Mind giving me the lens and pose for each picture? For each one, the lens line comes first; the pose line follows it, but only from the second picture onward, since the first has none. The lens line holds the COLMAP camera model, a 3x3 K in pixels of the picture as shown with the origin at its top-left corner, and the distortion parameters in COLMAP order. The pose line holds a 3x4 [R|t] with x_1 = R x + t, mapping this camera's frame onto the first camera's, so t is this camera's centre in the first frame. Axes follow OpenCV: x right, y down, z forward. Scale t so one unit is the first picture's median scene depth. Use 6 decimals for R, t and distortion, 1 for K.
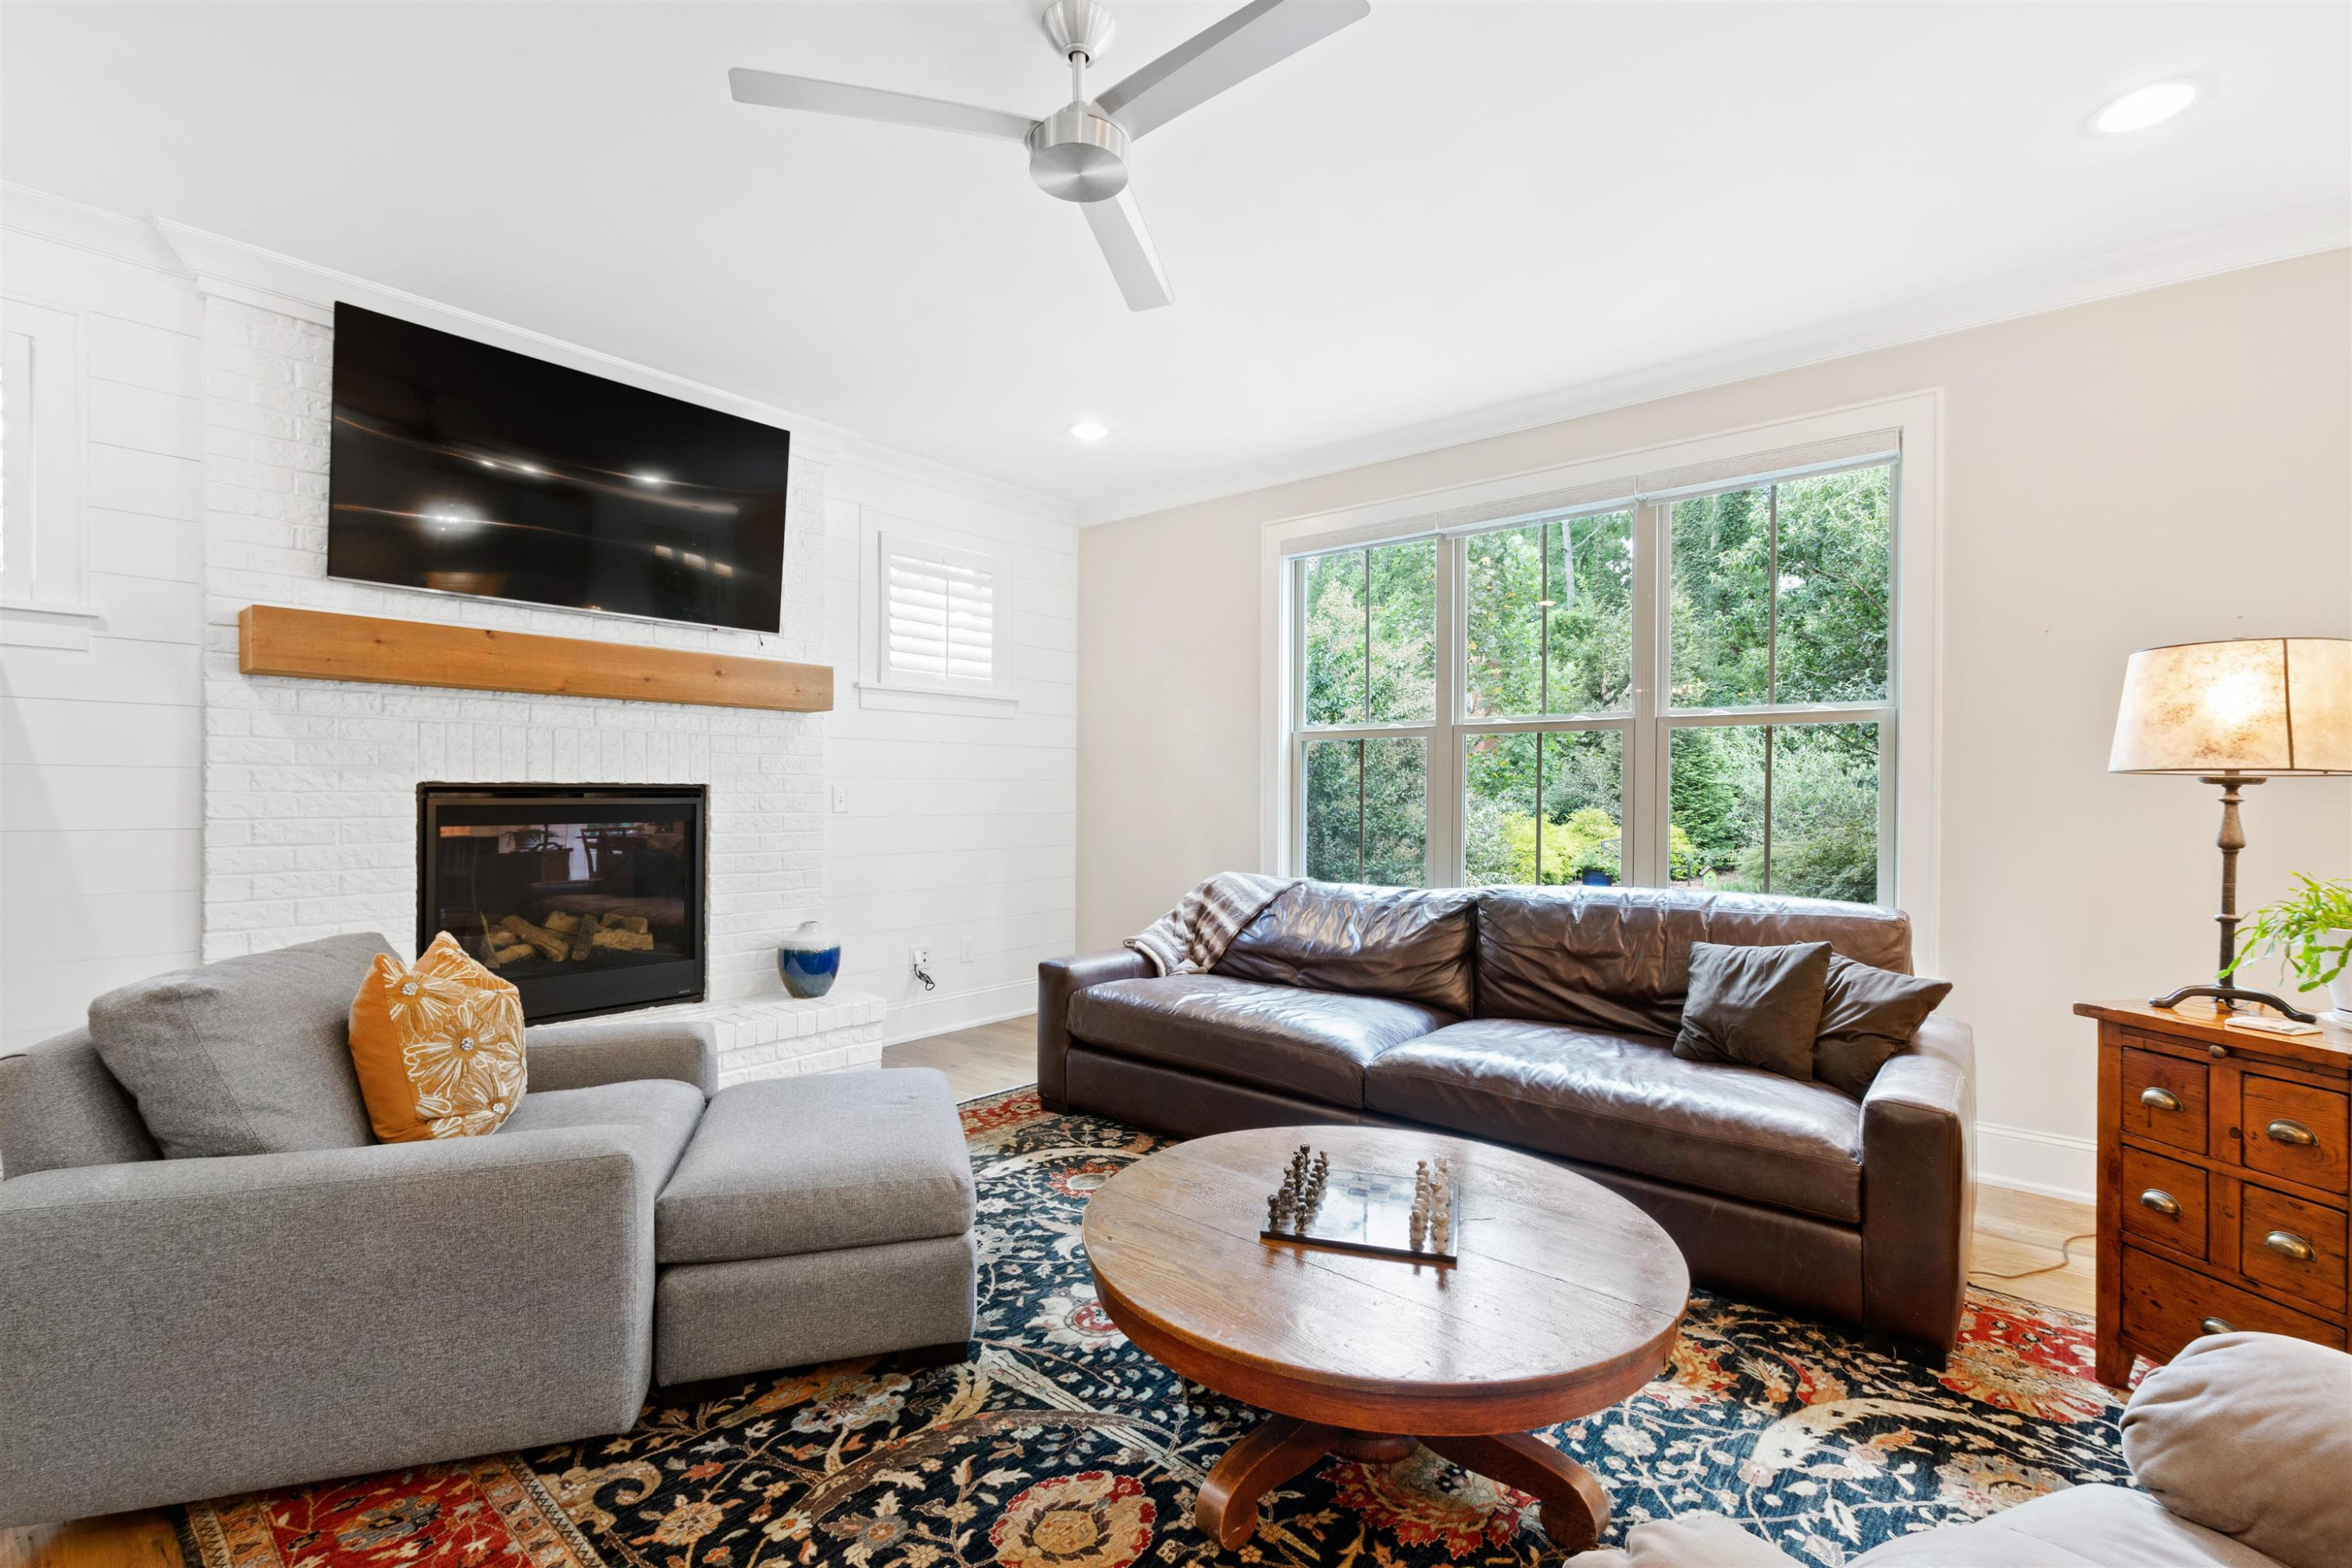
lens RADIAL K [[1030.8, 0, 1154.6], [0, 1030.8, 789.7], [0, 0, 1]] dist [0.007198, -0.001317]
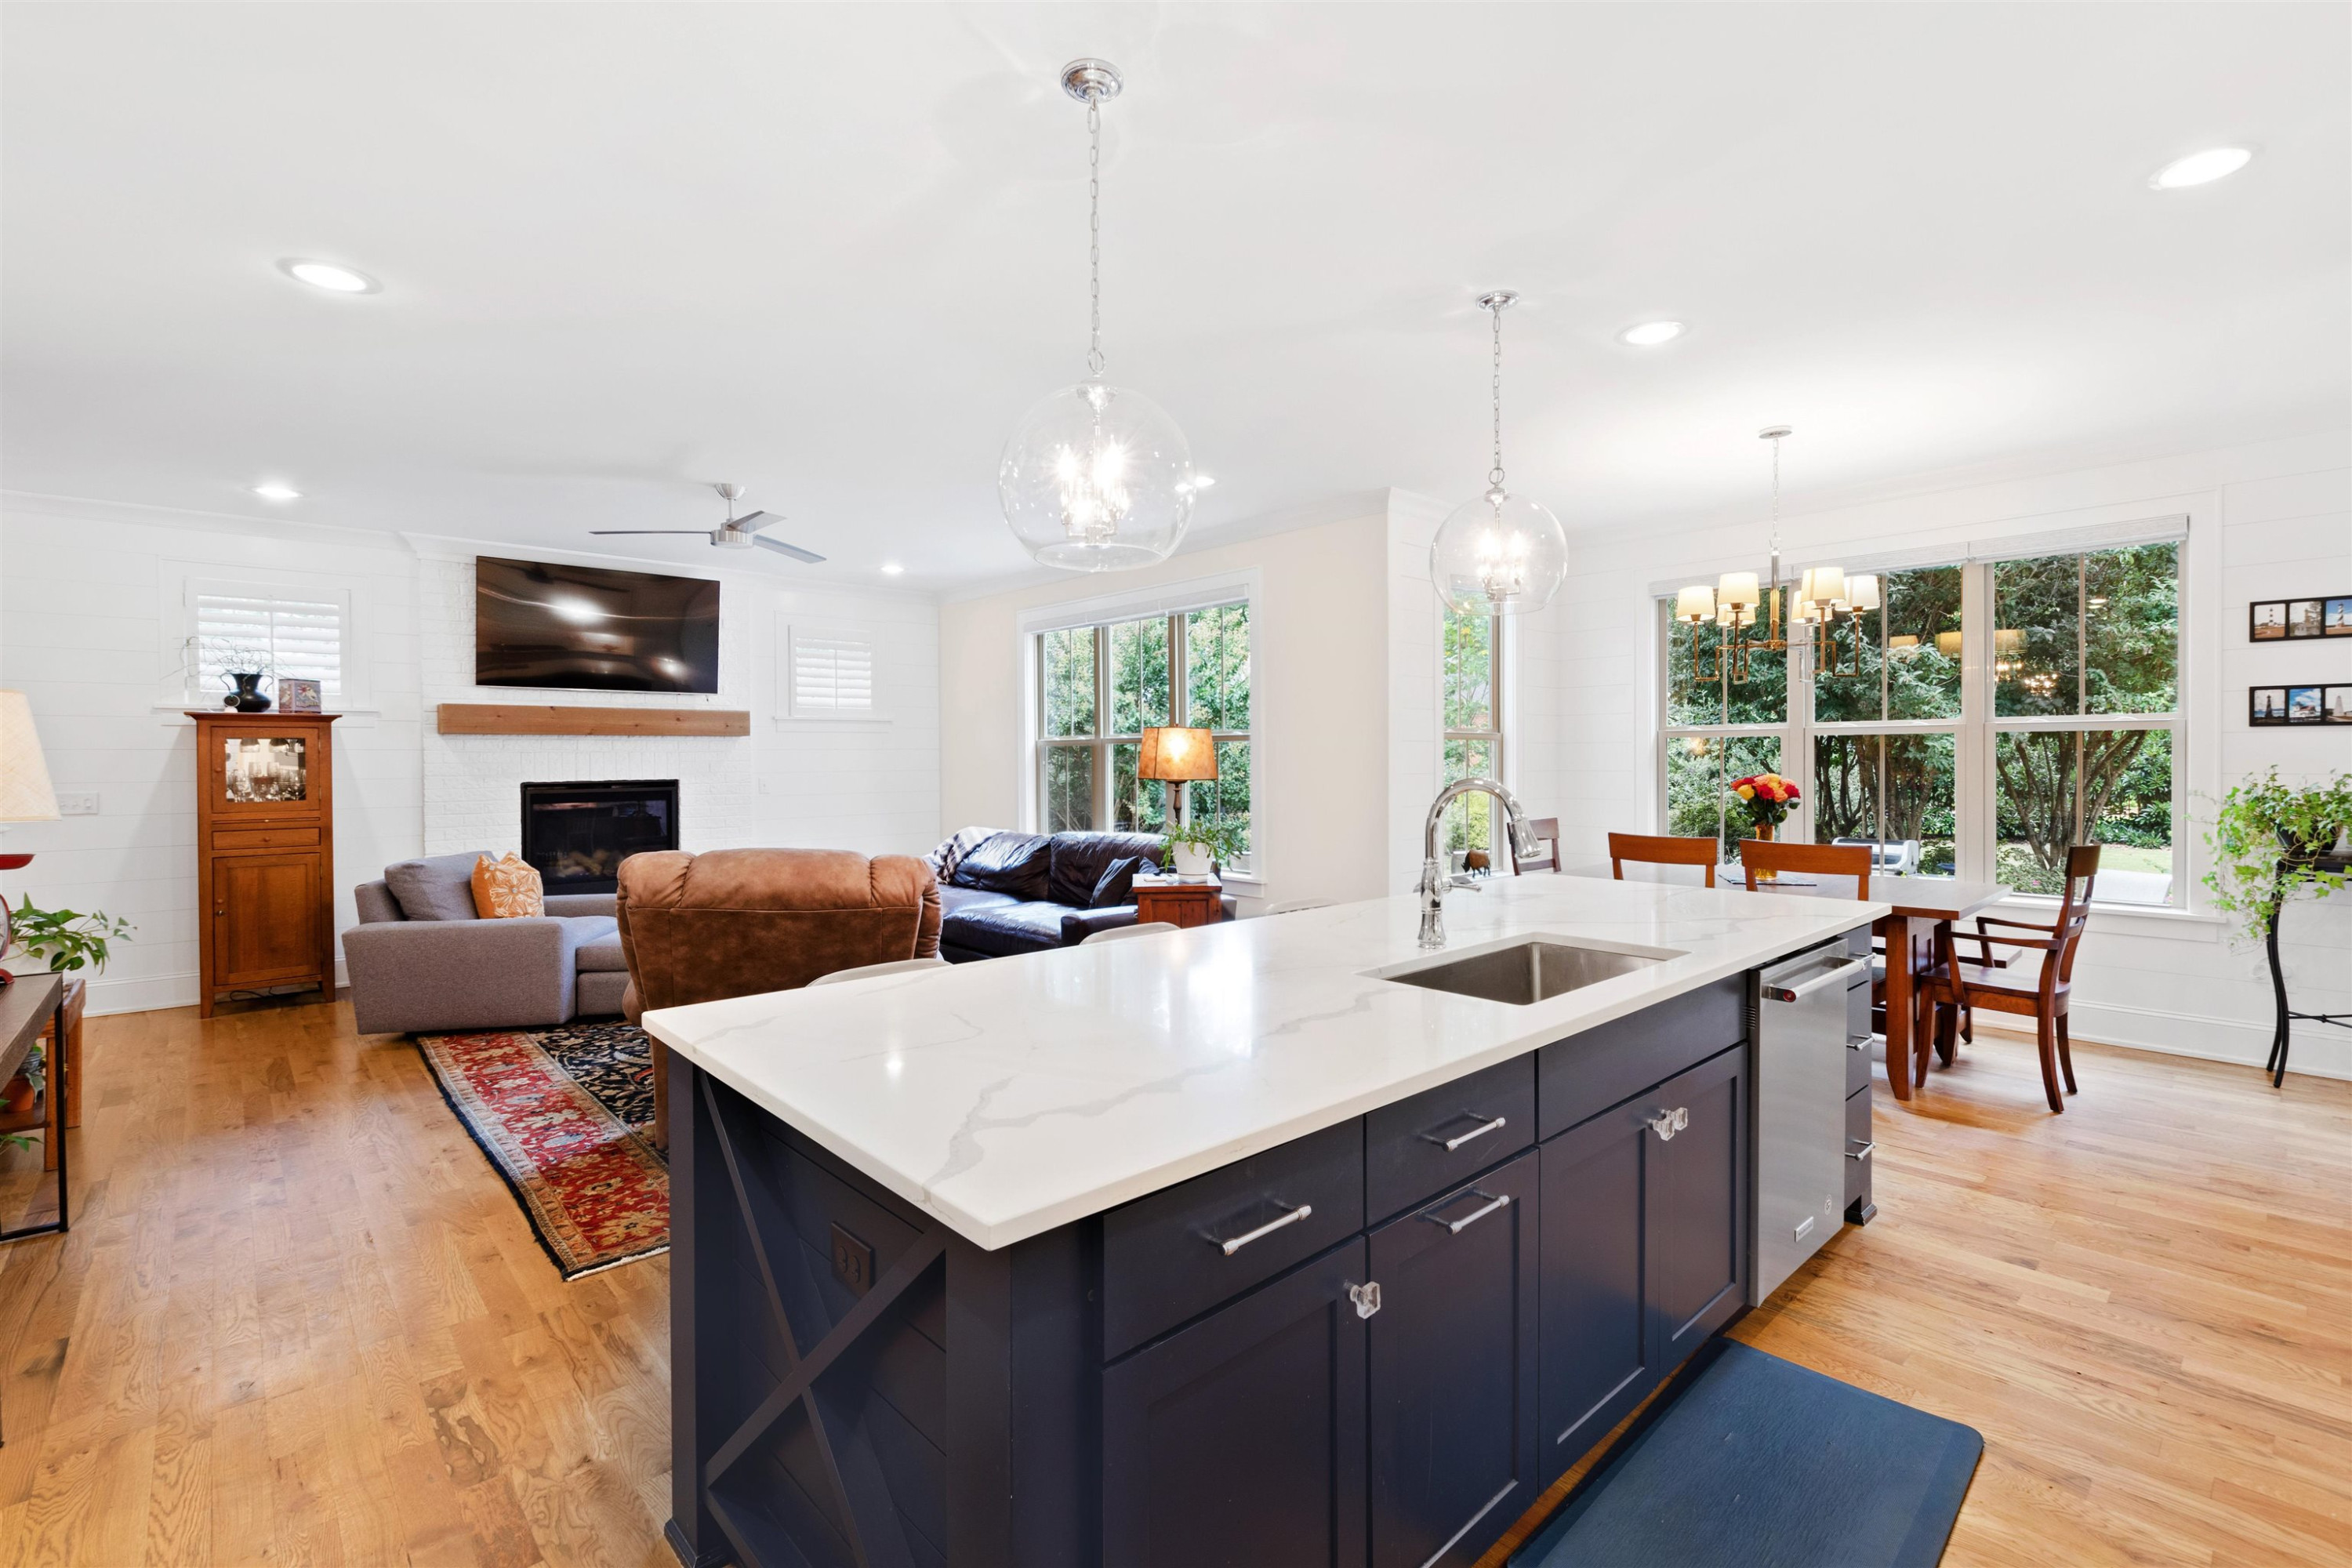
lens RADIAL K [[1030.8, 0, 1183.0], [0, 1030.8, 771.8], [0, 0, 1]] dist [0.007198, -0.001317]
pose [[0.992422, -0.010583, -0.122418, 0.826770], [0.012610, 0.999796, 0.015789, -0.044097], [0.122226, -0.017213, 0.992353, -0.852531]]
